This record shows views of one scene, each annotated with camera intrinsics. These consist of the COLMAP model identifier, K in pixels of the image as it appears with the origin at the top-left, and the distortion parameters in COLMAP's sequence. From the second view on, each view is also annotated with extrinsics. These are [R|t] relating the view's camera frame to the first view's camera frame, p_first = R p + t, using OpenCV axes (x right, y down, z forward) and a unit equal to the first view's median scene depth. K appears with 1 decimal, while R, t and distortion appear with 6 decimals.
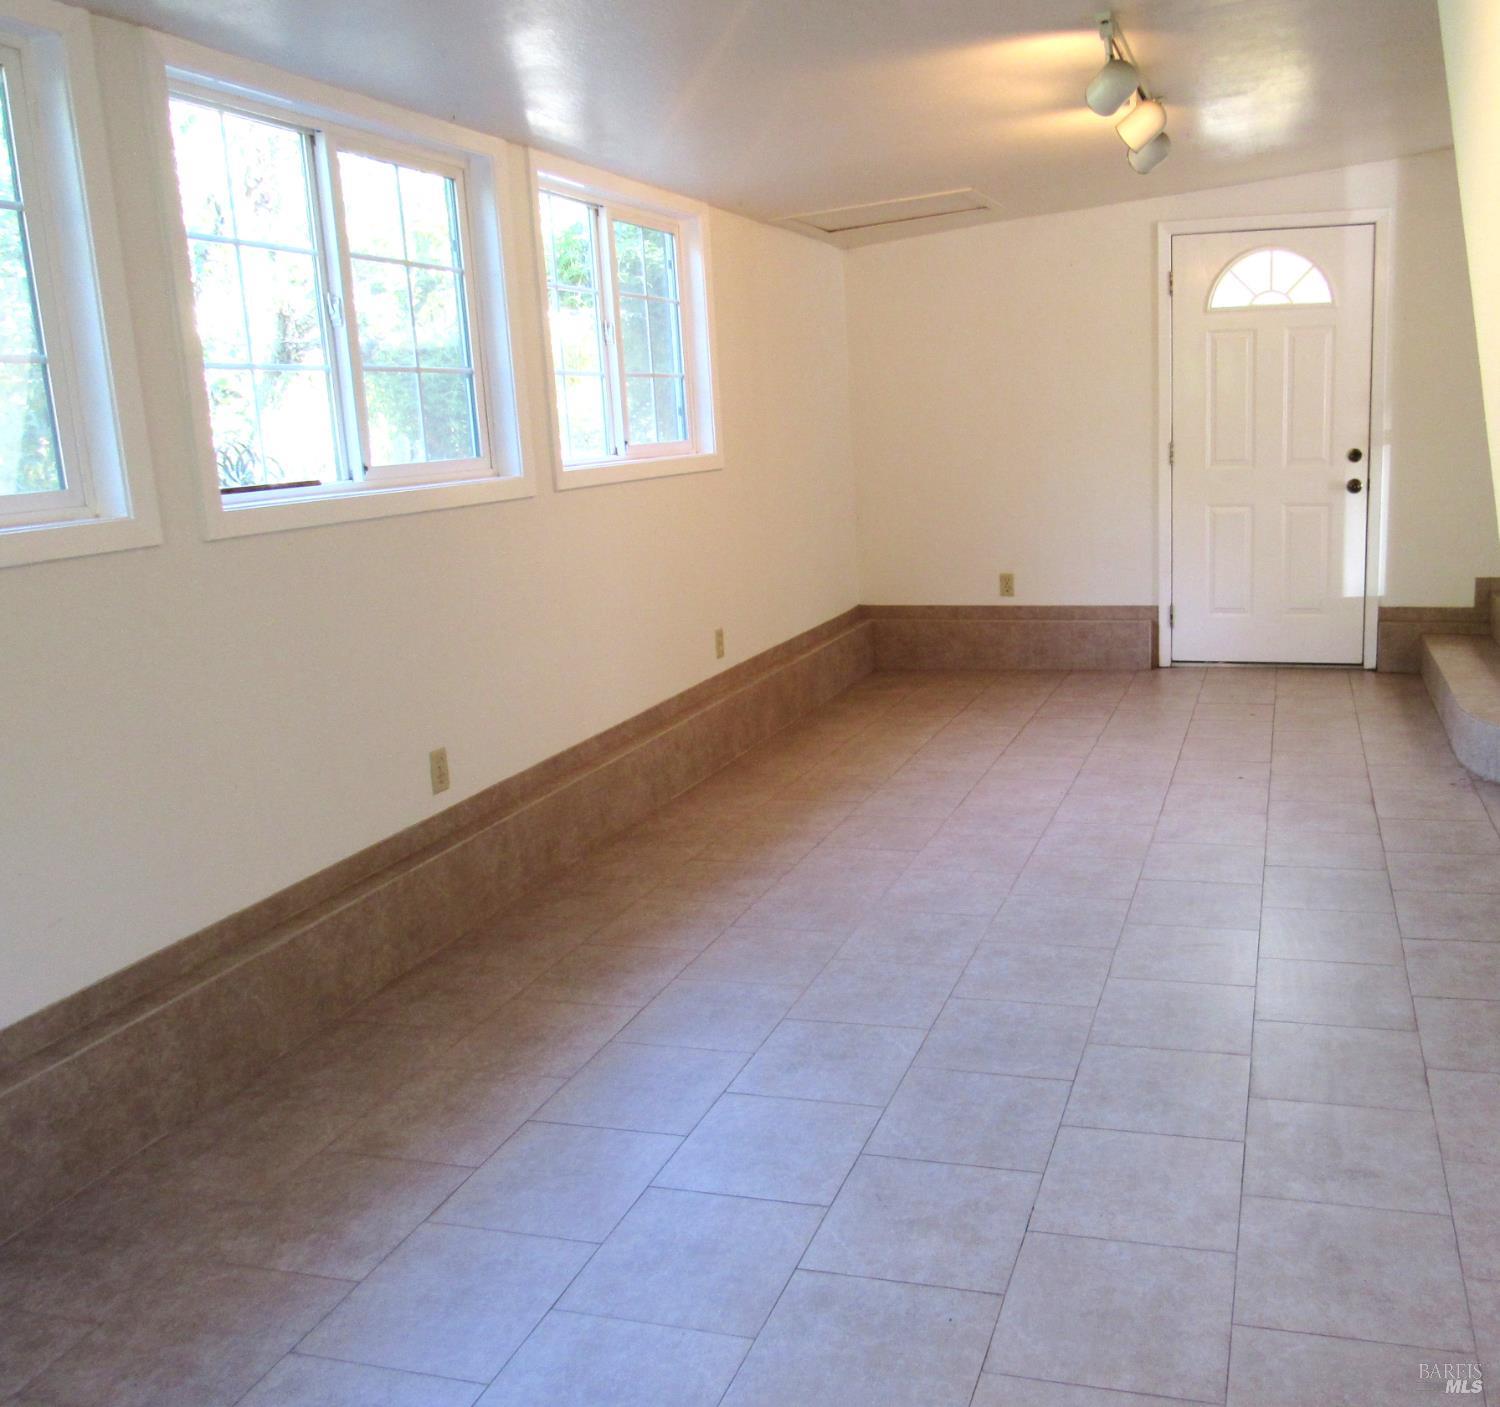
lens RADIAL K [[1389.9, 0, 750.0], [0, 1389.9, 703.5], [0, 0, 1]] dist [-0.037428, 0.016952]
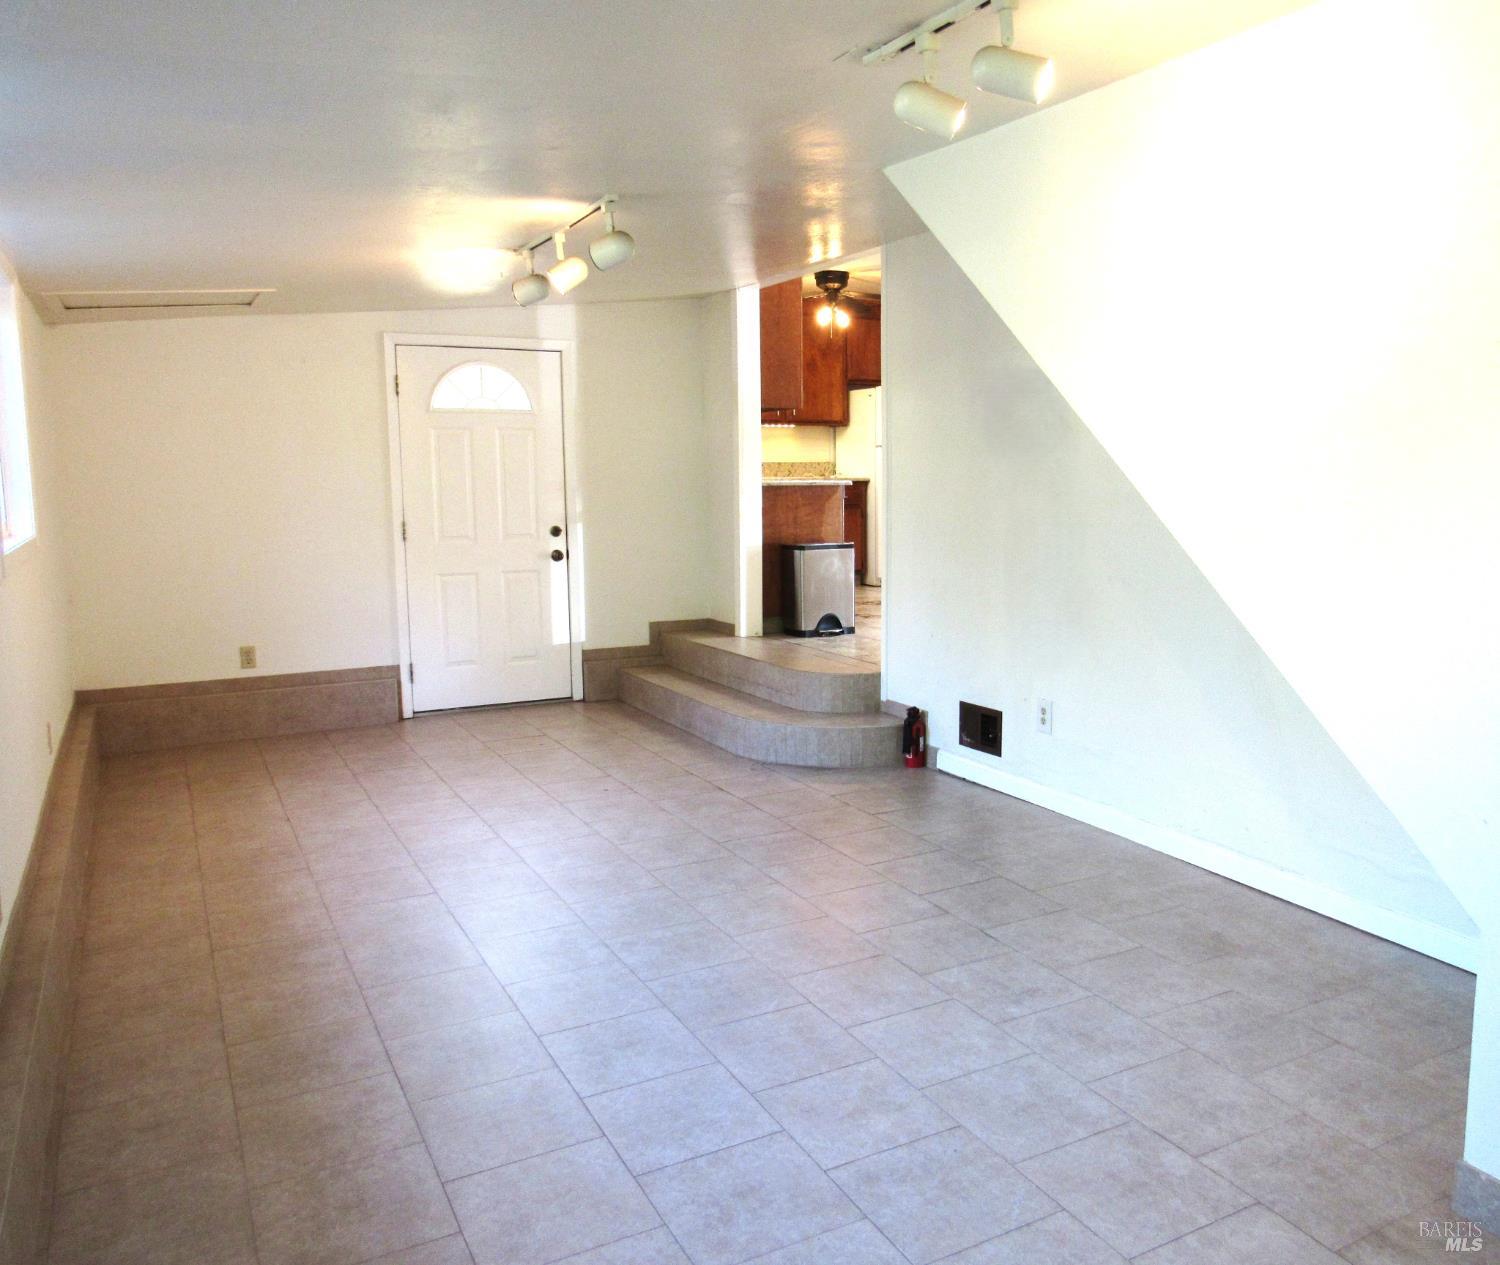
lens RADIAL K [[1320.2, 0, 750.0], [0, 1320.2, 632.5], [0, 0, 1]] dist [-0.027488, 0.010364]
pose [[0.698309, -0.059725, 0.713300, -0.374590], [0.130481, 0.990438, -0.044808, -0.015609], [-0.703803, 0.124362, 0.699425, 0.063754]]
